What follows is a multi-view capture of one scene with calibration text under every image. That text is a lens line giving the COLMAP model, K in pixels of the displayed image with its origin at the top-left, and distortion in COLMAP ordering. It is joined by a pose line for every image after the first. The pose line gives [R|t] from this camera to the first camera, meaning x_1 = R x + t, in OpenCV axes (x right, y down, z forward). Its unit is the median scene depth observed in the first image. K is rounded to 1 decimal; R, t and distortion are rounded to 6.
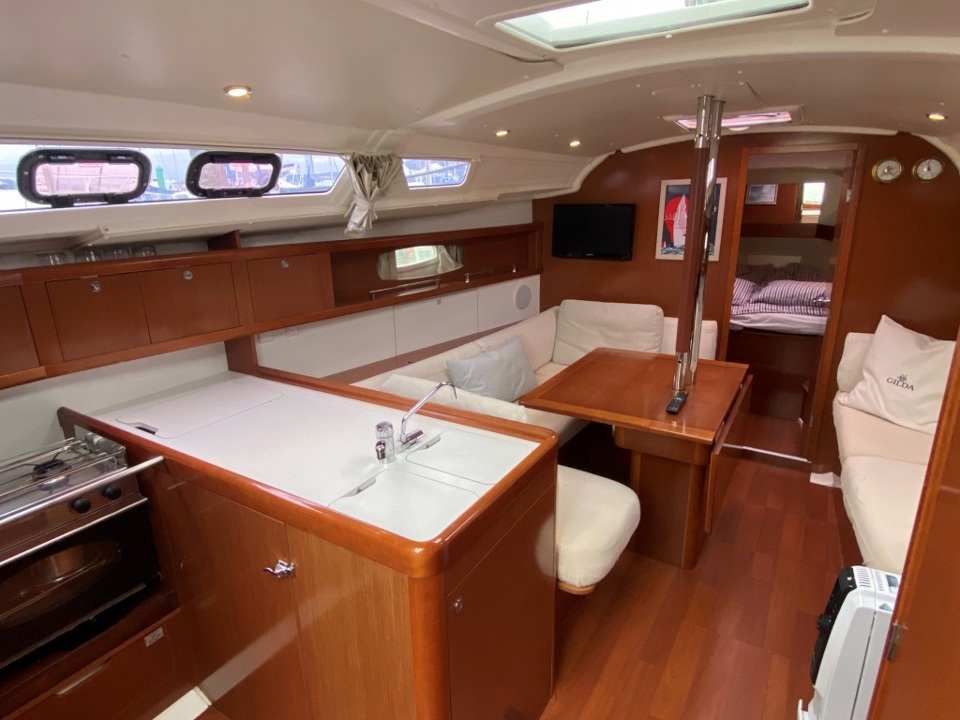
lens RADIAL K [[542.1, 0, 478.3], [0, 542.1, 355.4], [0, 0, 1]] dist [0.029975, -0.032703]
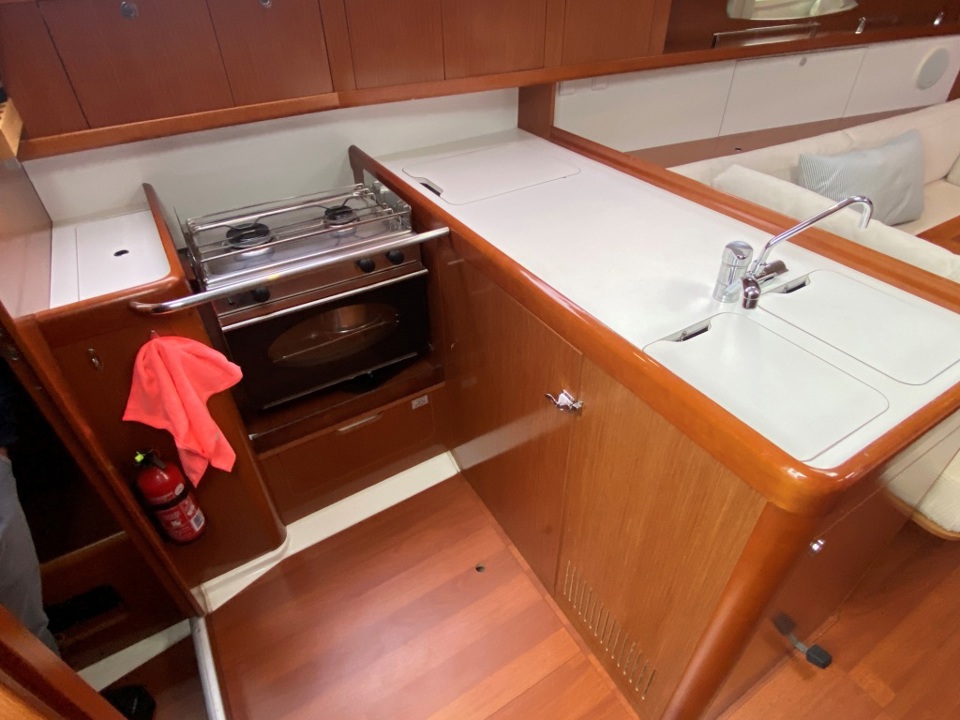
lens RADIAL K [[542.1, 0, 478.3], [0, 542.1, 355.4], [0, 0, 1]] dist [0.029975, -0.032703]
pose [[0.892162, 0.284753, -0.350660, -0.163287], [-0.127319, 0.903329, 0.409617, 0.012278], [0.433401, -0.320799, 0.842171, 0.219416]]
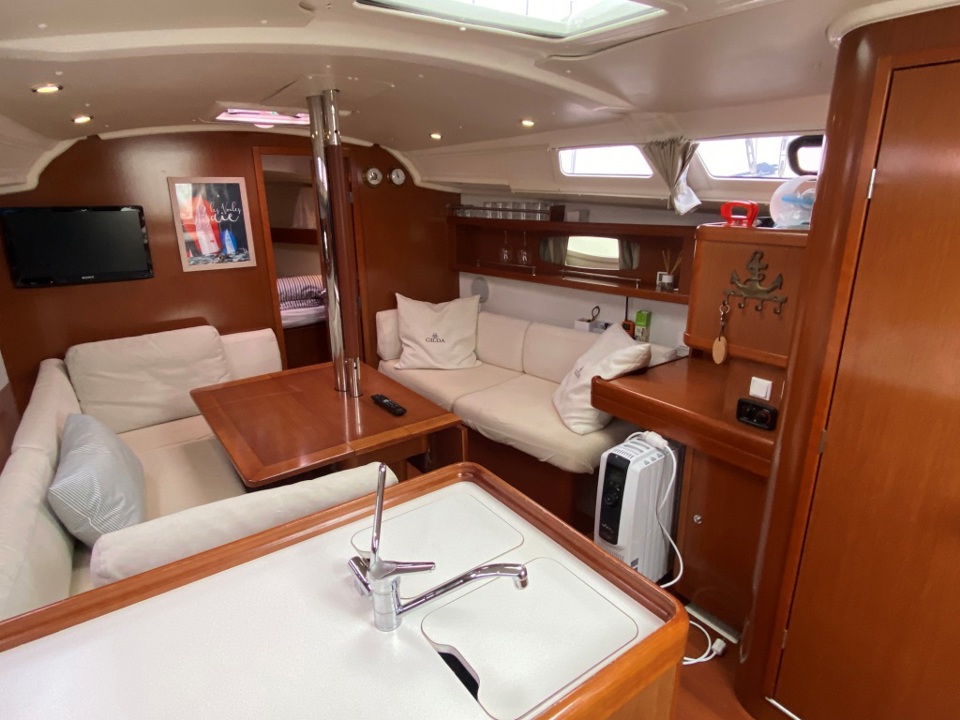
lens RADIAL K [[542.1, 0, 478.3], [0, 542.1, 355.4], [0, 0, 1]] dist [0.029975, -0.032703]
pose [[0.387444, -0.253996, 0.886213, -0.524033], [0.261925, 0.952010, 0.158343, -0.138173], [-0.883902, 0.170772, 0.435378, 0.514758]]
